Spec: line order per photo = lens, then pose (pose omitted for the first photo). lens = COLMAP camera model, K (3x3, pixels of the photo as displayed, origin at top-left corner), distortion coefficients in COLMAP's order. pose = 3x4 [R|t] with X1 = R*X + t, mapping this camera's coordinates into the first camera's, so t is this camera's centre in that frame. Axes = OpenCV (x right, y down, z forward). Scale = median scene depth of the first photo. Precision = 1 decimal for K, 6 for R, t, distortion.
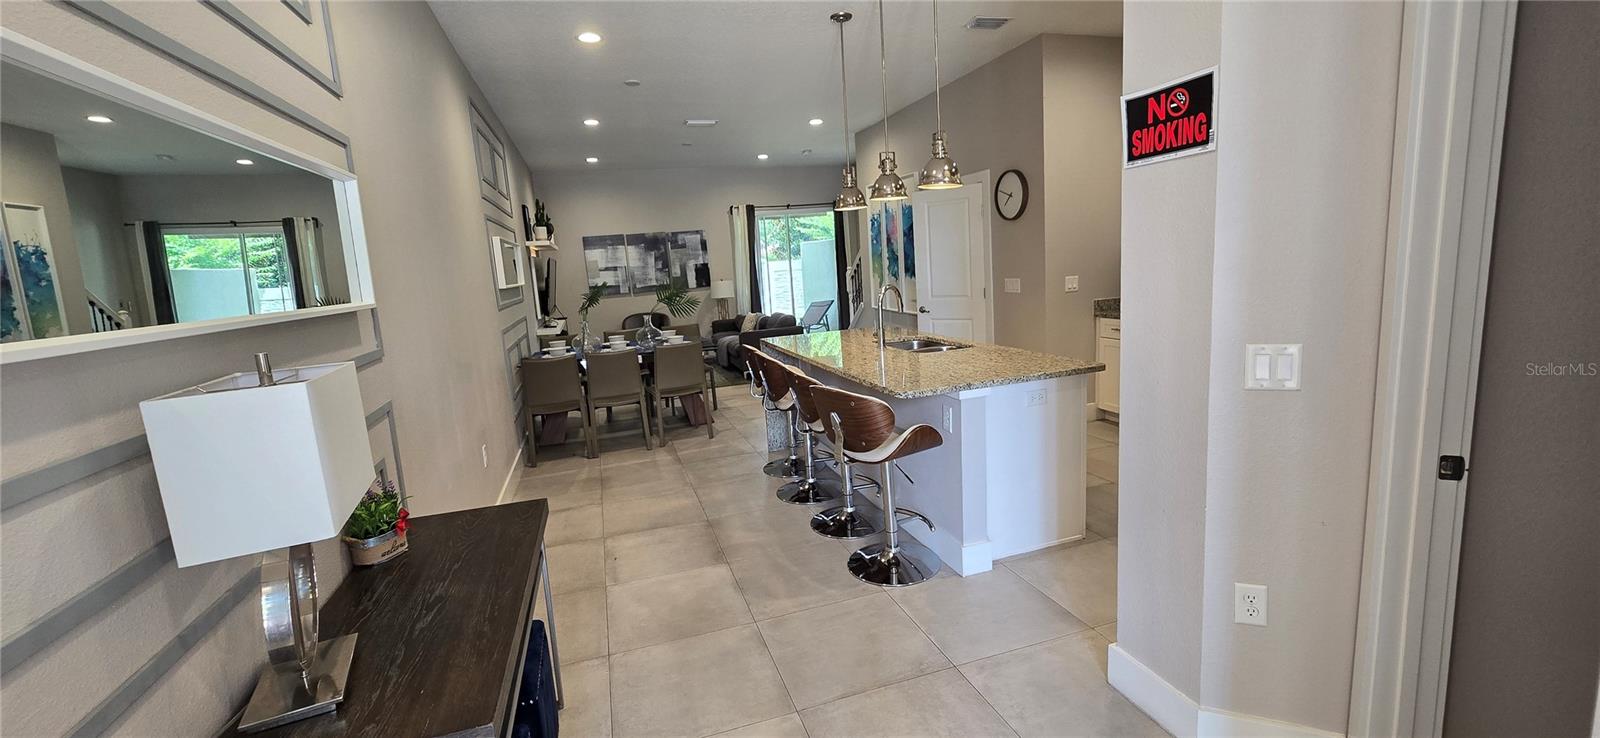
lens RADIAL K [[664.7, 0, 806.5], [0, 664.7, 371.4], [0, 0, 1]] dist [-0.001501, 0.000303]
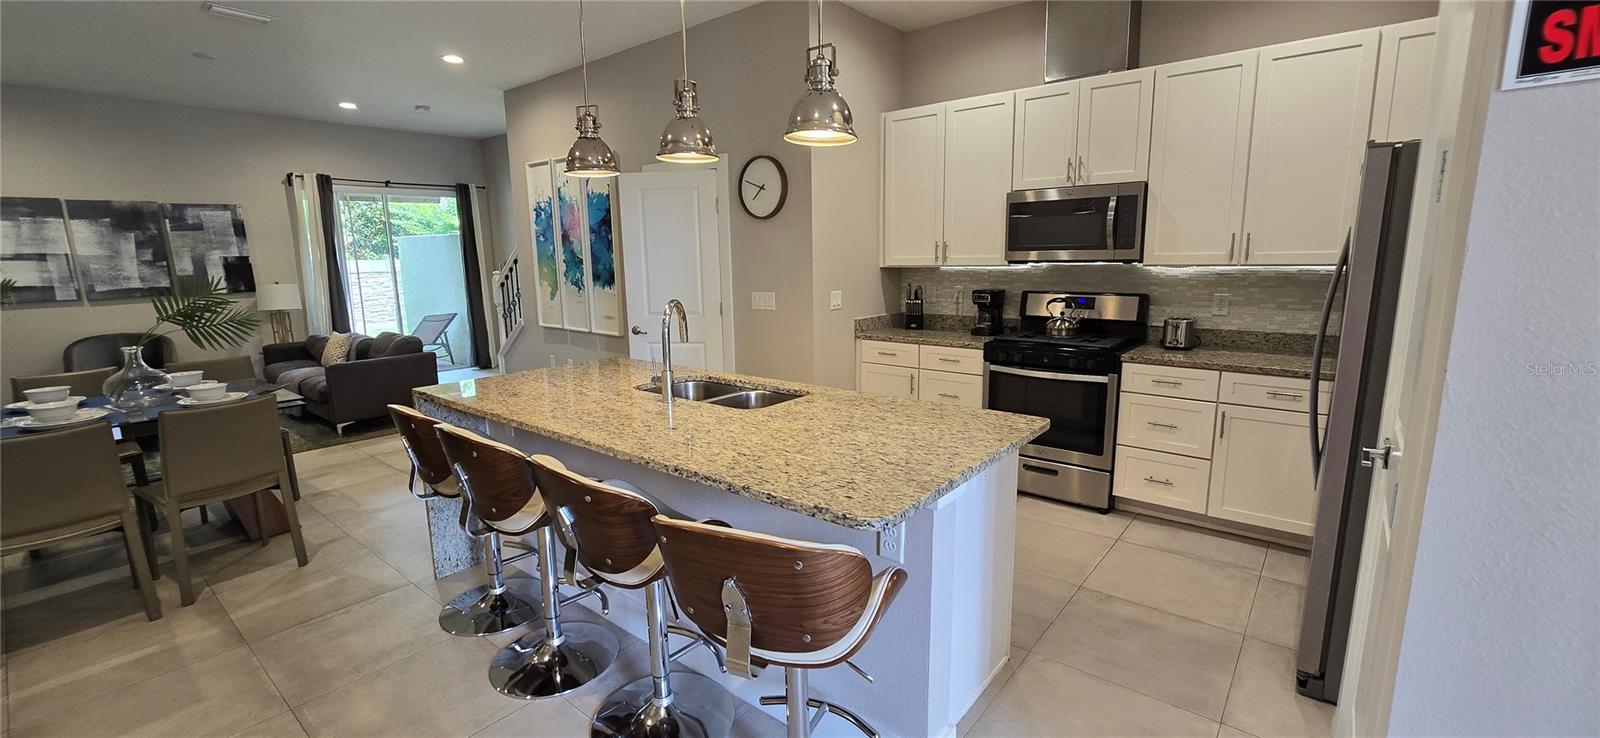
lens RADIAL K [[664.7, 0, 806.5], [0, 664.7, 371.4], [0, 0, 1]] dist [-0.001501, 0.000303]
pose [[0.841001, -0.041607, 0.539431, -0.062779], [0.050189, 0.998739, -0.001213, -0.031260], [-0.538700, 0.028093, 0.842029, 0.227283]]
